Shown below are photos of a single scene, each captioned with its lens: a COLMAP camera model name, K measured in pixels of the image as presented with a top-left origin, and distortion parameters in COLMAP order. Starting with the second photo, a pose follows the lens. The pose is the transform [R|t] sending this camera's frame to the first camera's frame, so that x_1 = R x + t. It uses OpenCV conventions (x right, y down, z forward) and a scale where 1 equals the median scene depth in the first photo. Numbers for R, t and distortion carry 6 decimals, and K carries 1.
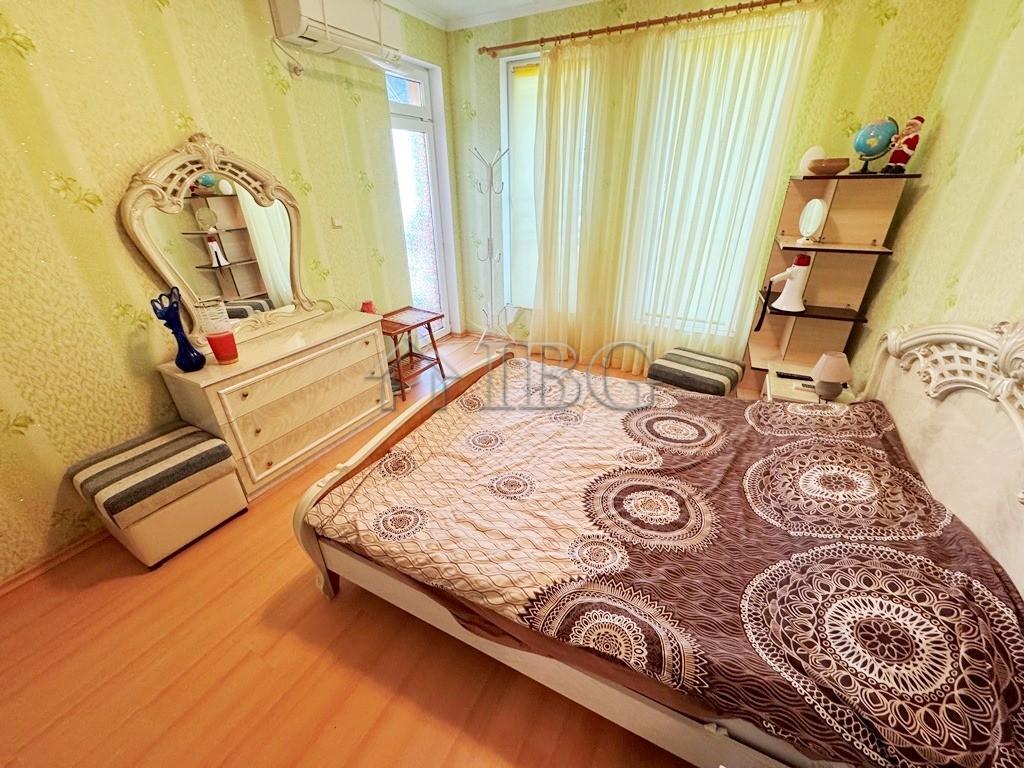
lens RADIAL K [[406.9, 0, 511.3], [0, 406.9, 383.3], [0, 0, 1]] dist [-0.001986, 0.000131]
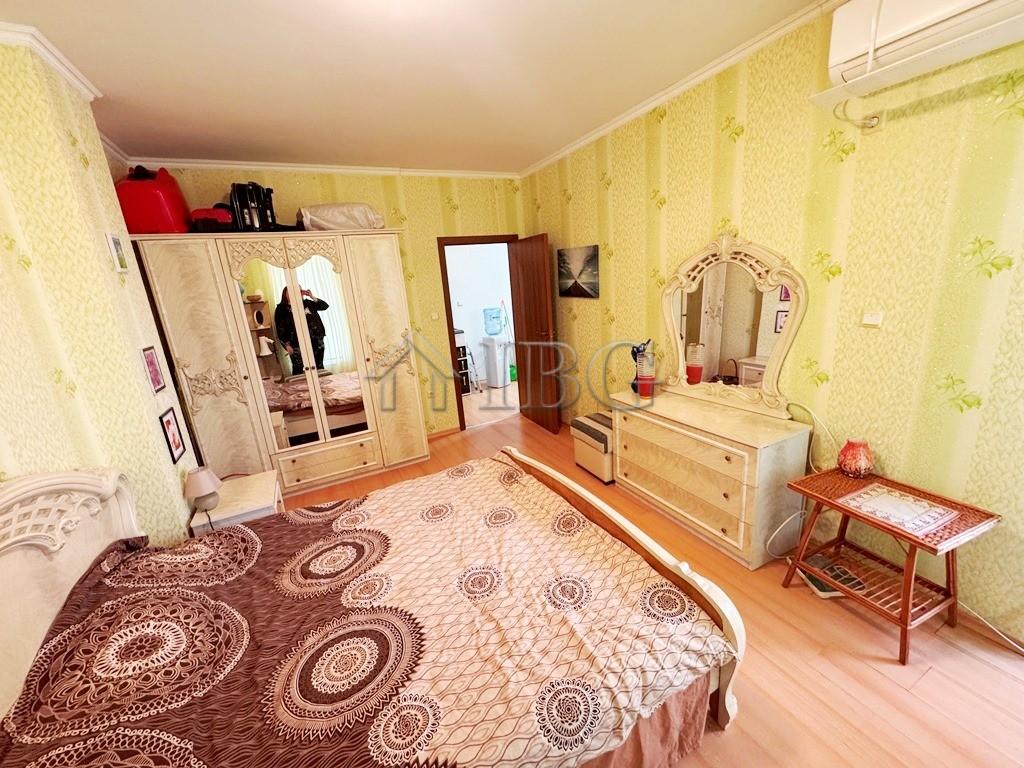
lens RADIAL K [[405.1, 0, 512.9], [0, 405.1, 384.7], [0, 0, 1]] dist [-0.006102, 0.000263]
pose [[-0.569134, 0.268773, -0.777076, 0.616913], [-0.288091, 0.819978, 0.494610, -0.646536], [0.770123, 0.505368, -0.389247, 1.193556]]
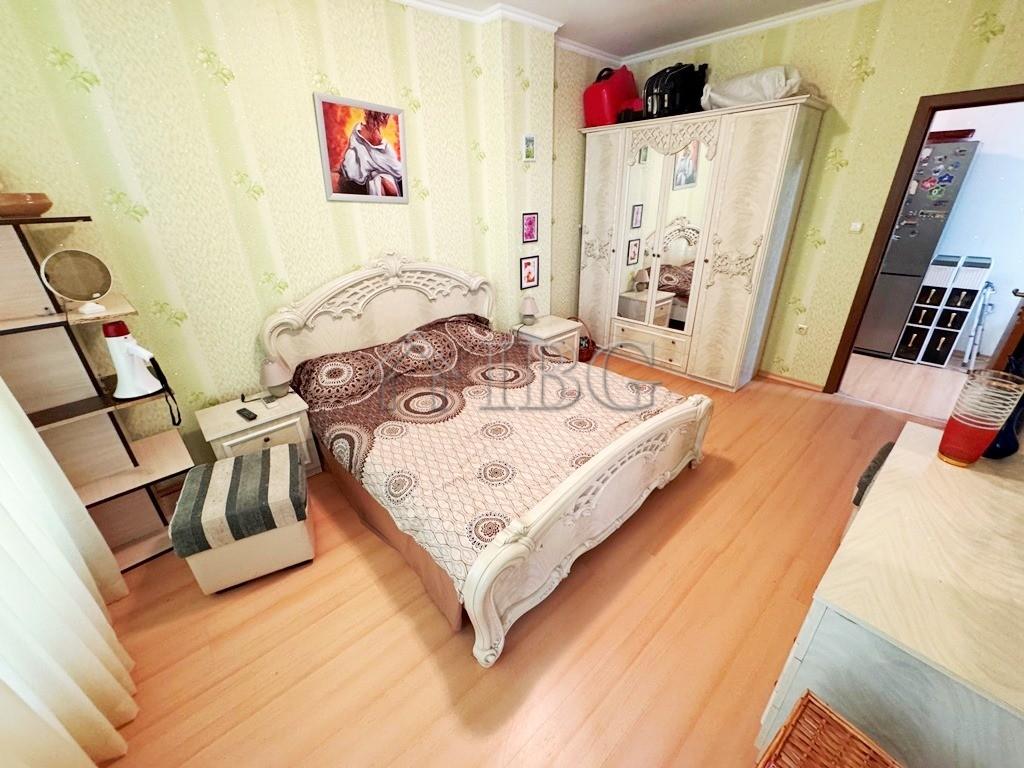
lens RADIAL K [[405.1, 0, 512.9], [0, 405.1, 384.7], [0, 0, 1]] dist [-0.006102, 0.000263]
pose [[-0.939837, -0.109661, 0.323545, -0.224983], [0.188010, 0.624721, 0.757876, -0.770294], [-0.285235, 0.773109, -0.566518, 1.518717]]
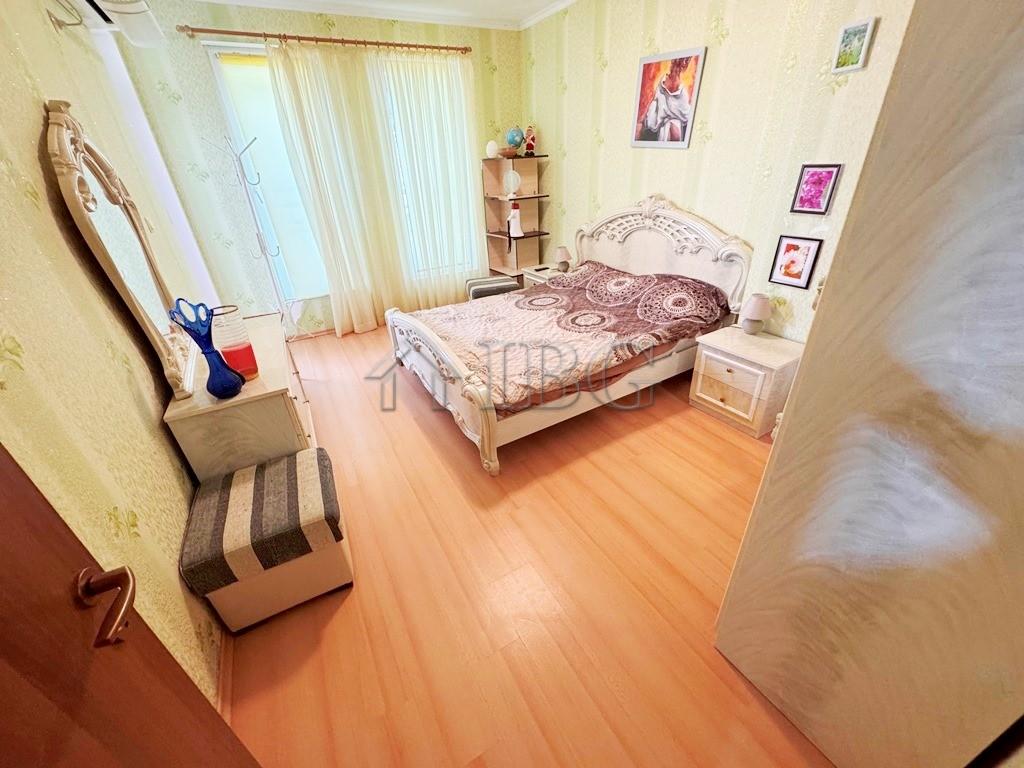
lens RADIAL K [[405.1, 0, 512.9], [0, 405.1, 384.7], [0, 0, 1]] dist [-0.006102, 0.000263]
pose [[0.529837, -0.420658, 0.736424, -1.055012], [0.417037, 0.885316, 0.205660, 0.016965], [-0.738480, 0.198150, 0.644503, 0.047422]]
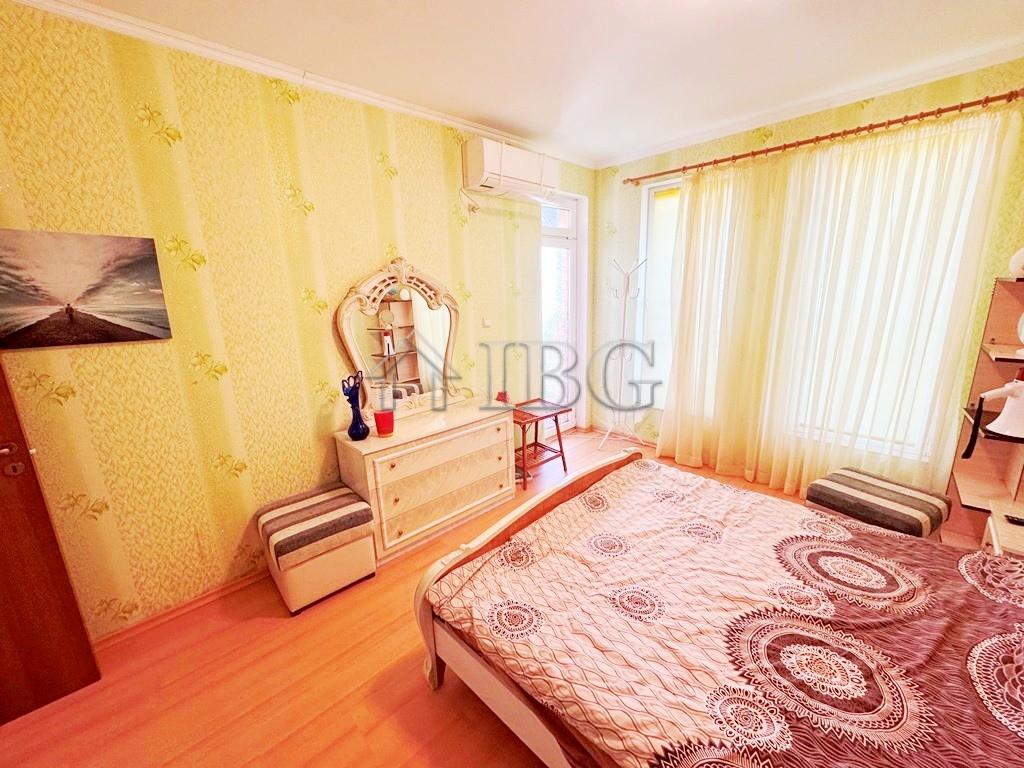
lens RADIAL K [[406.9, 0, 511.3], [0, 406.9, 383.3], [0, 0, 1]] dist [-0.001986, 0.000131]
pose [[0.953923, 0.055664, -0.294844, -0.020140], [-0.121047, 0.970523, -0.208404, 0.002195], [0.274552, 0.234492, 0.932542, -0.018973]]
